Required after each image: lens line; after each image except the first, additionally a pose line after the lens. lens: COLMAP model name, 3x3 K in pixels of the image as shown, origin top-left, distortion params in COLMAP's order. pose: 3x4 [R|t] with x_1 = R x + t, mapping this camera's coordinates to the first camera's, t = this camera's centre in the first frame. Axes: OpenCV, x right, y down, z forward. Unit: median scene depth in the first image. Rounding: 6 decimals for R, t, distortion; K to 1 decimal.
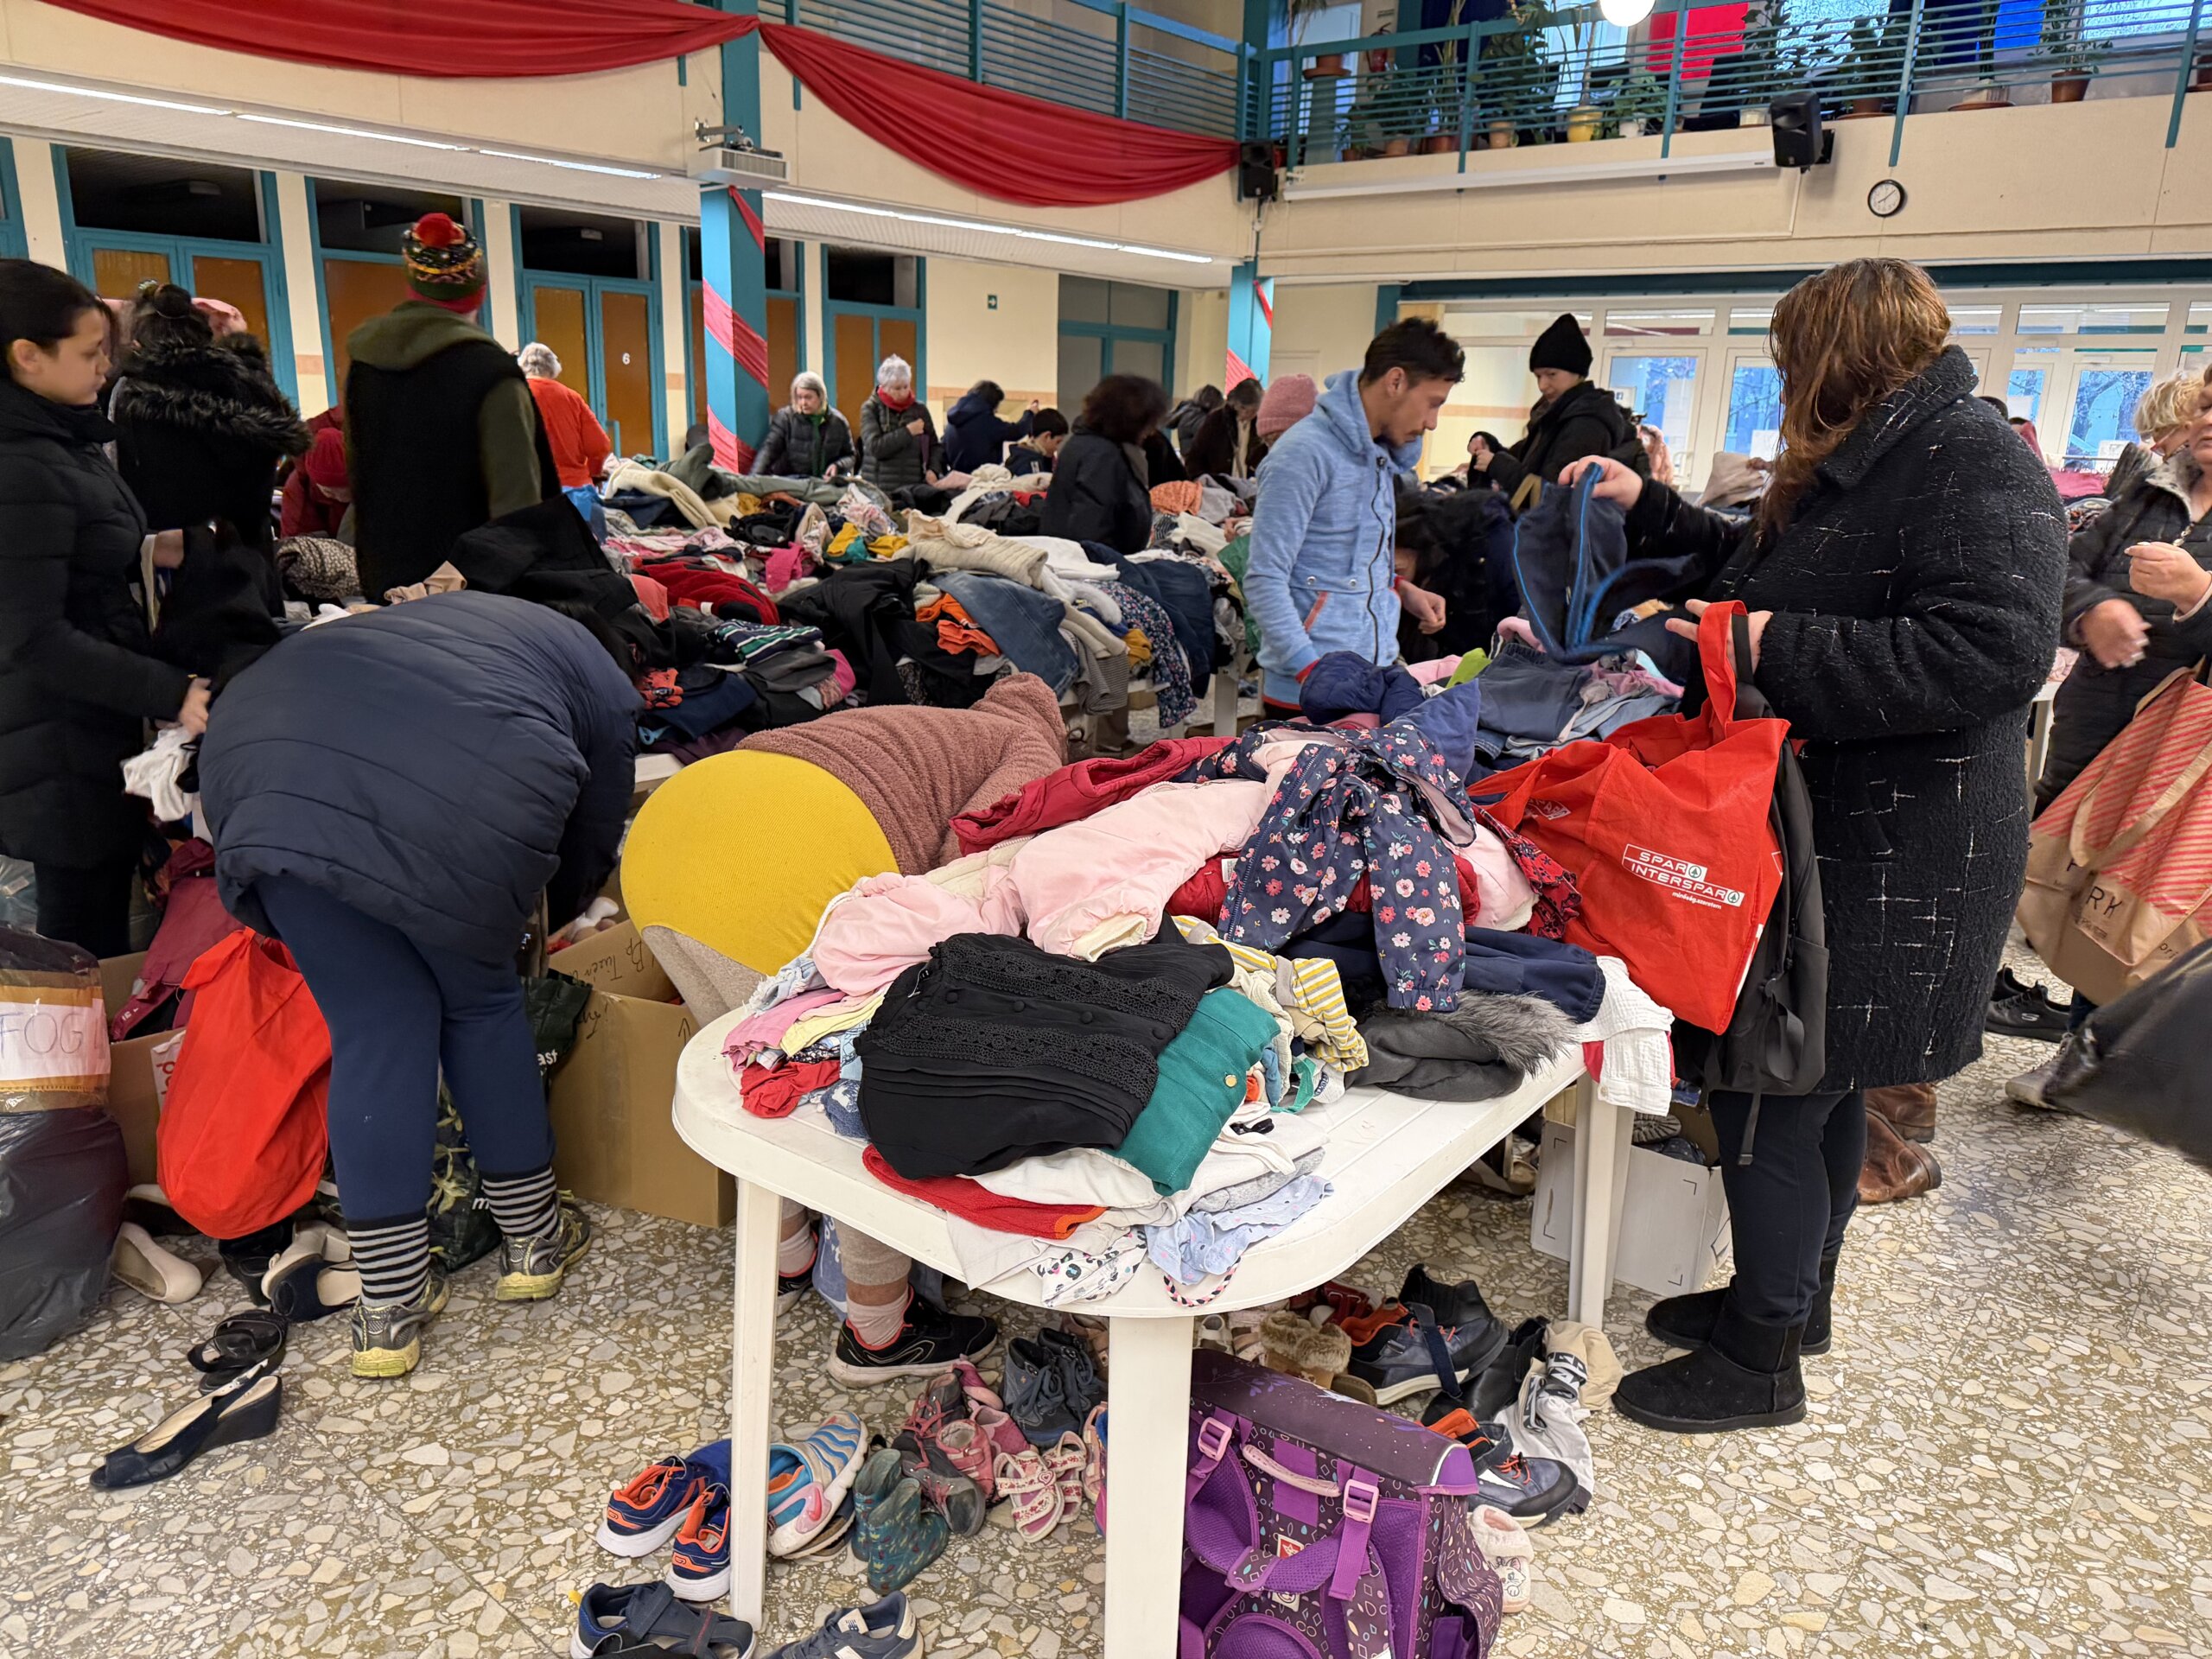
lens RADIAL K [[1520.9, 0, 1096.1], [0, 1520.9, 830.0], [0, 0, 1]] dist [-0.048569, 0.010706]
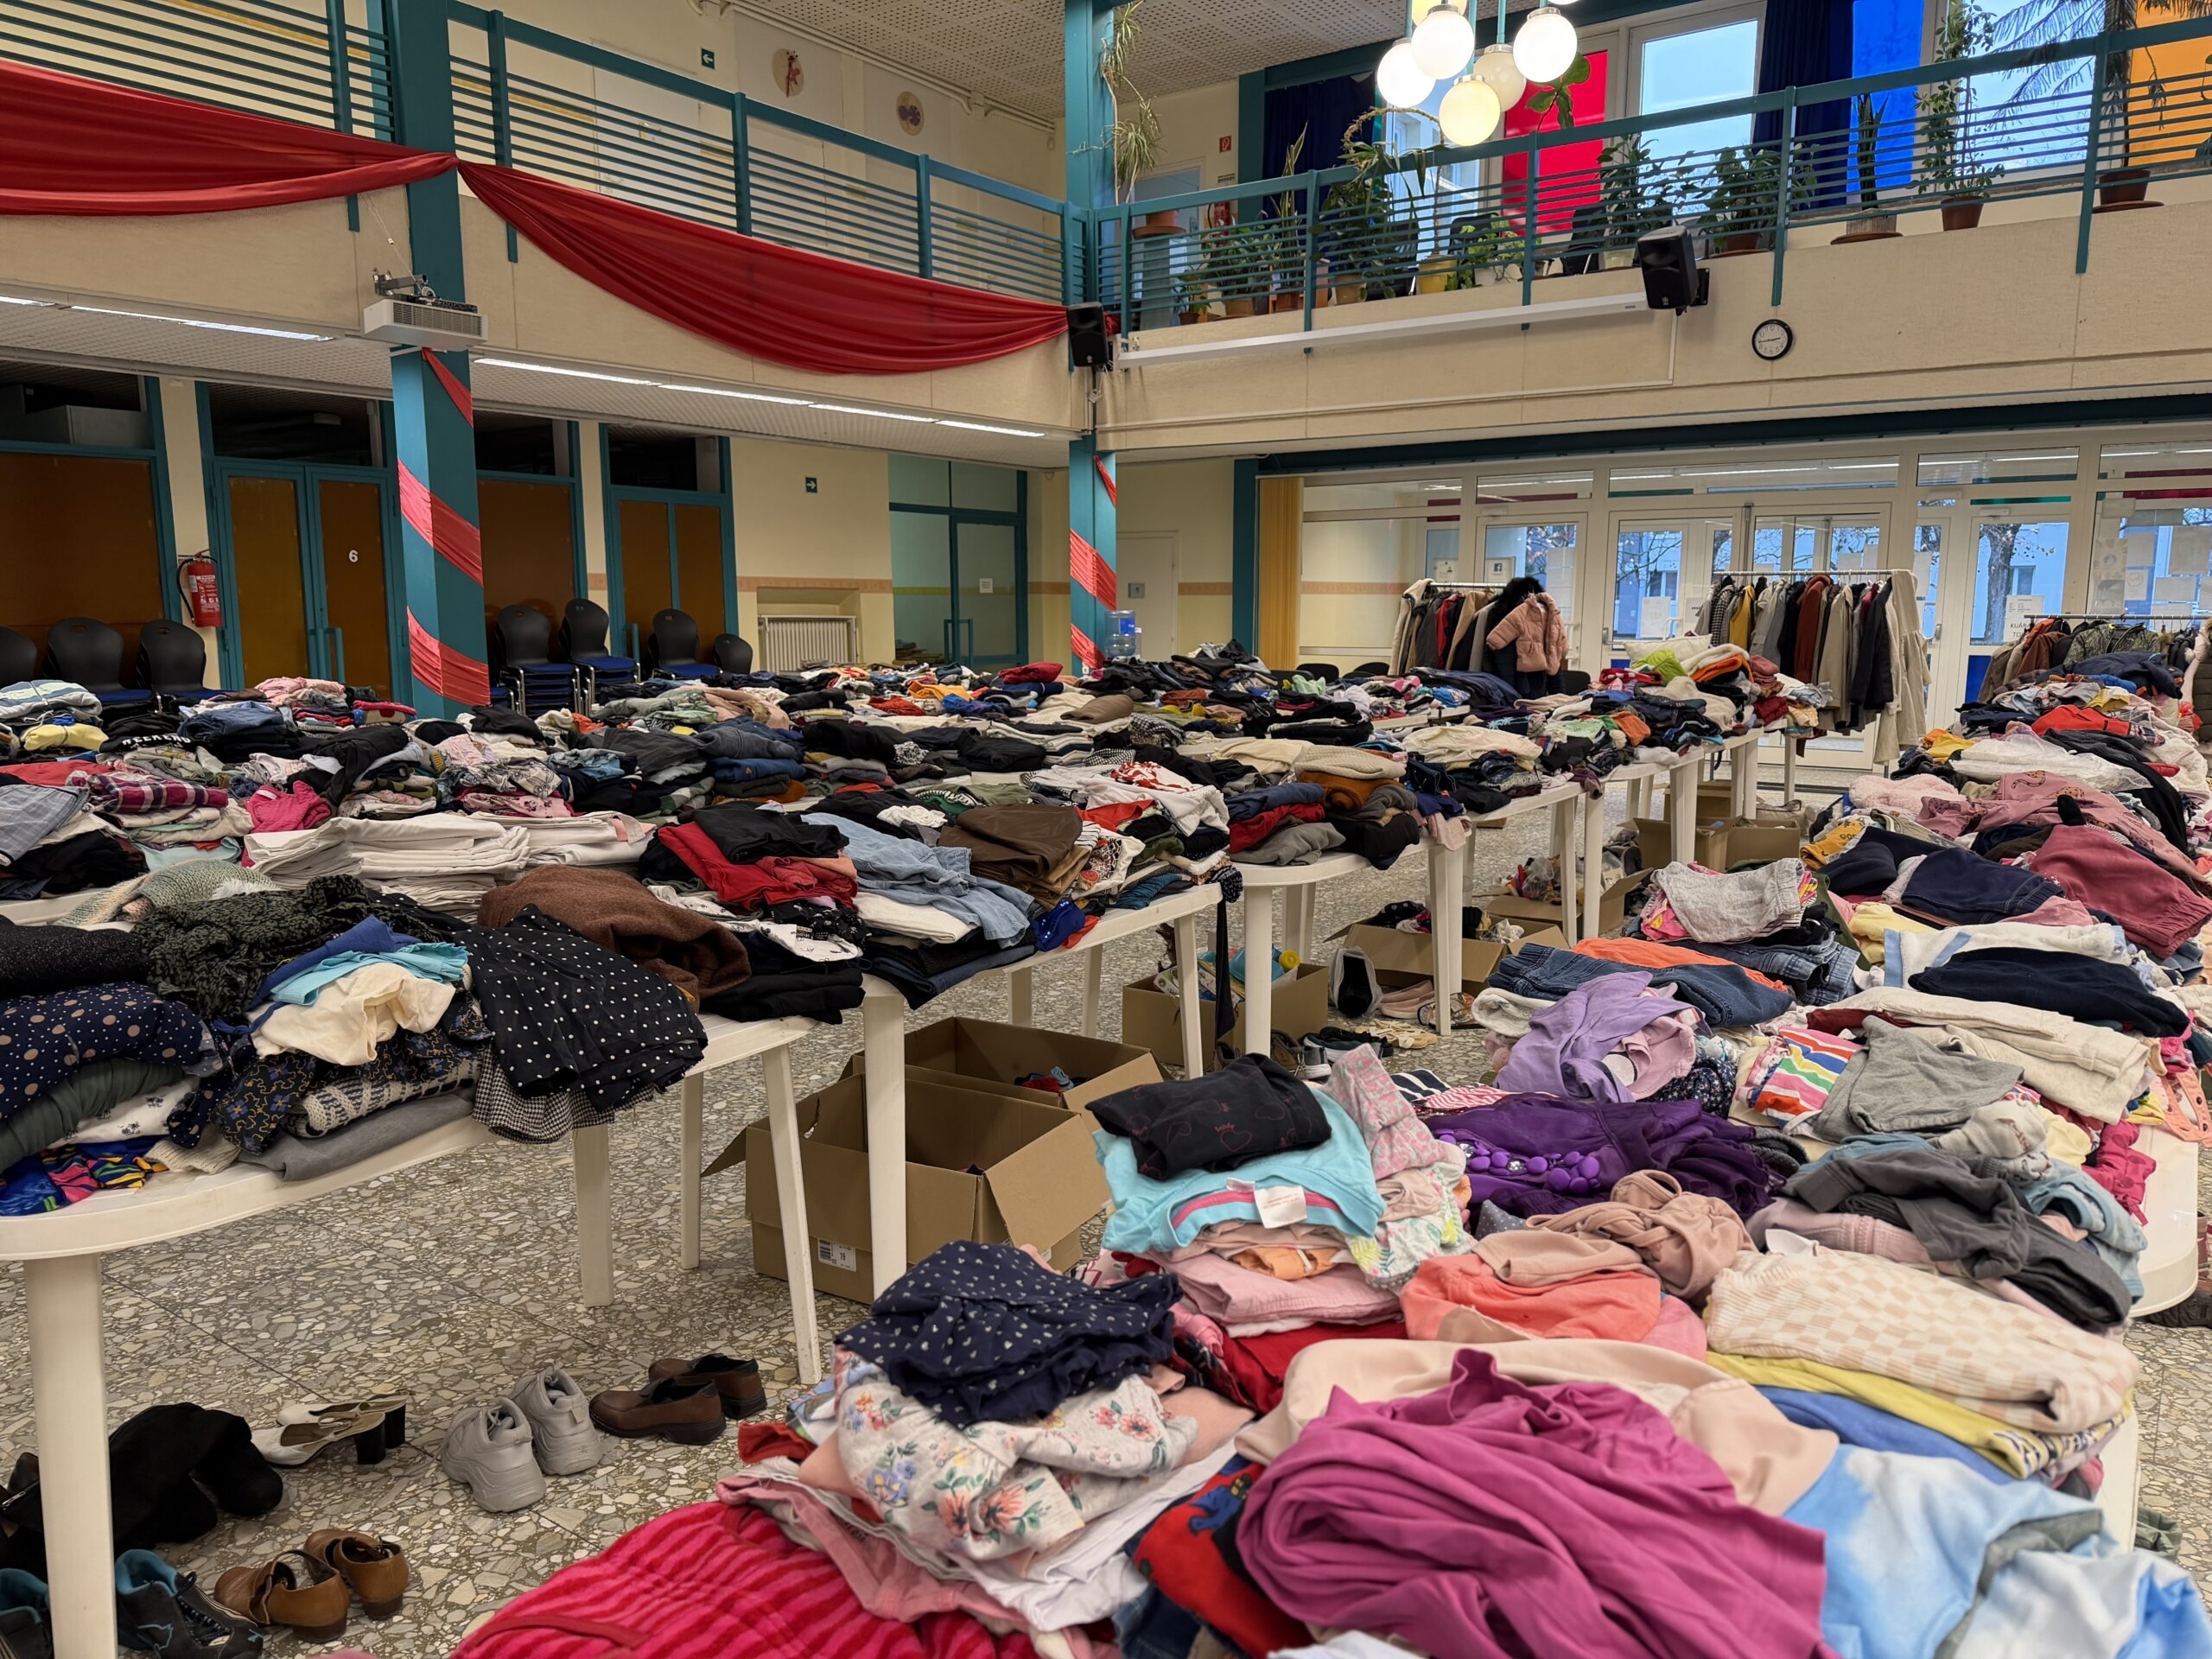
lens RADIAL K [[1560.6, 0, 1106.0], [0, 1560.6, 829.5], [0, 0, 1]] dist [-0.002980, -0.074016]
pose [[0.996707, -0.038187, 0.071531, 0.046695], [0.046581, 0.991726, -0.119625, -0.034707], [-0.066371, 0.122563, 0.990239, 0.122771]]
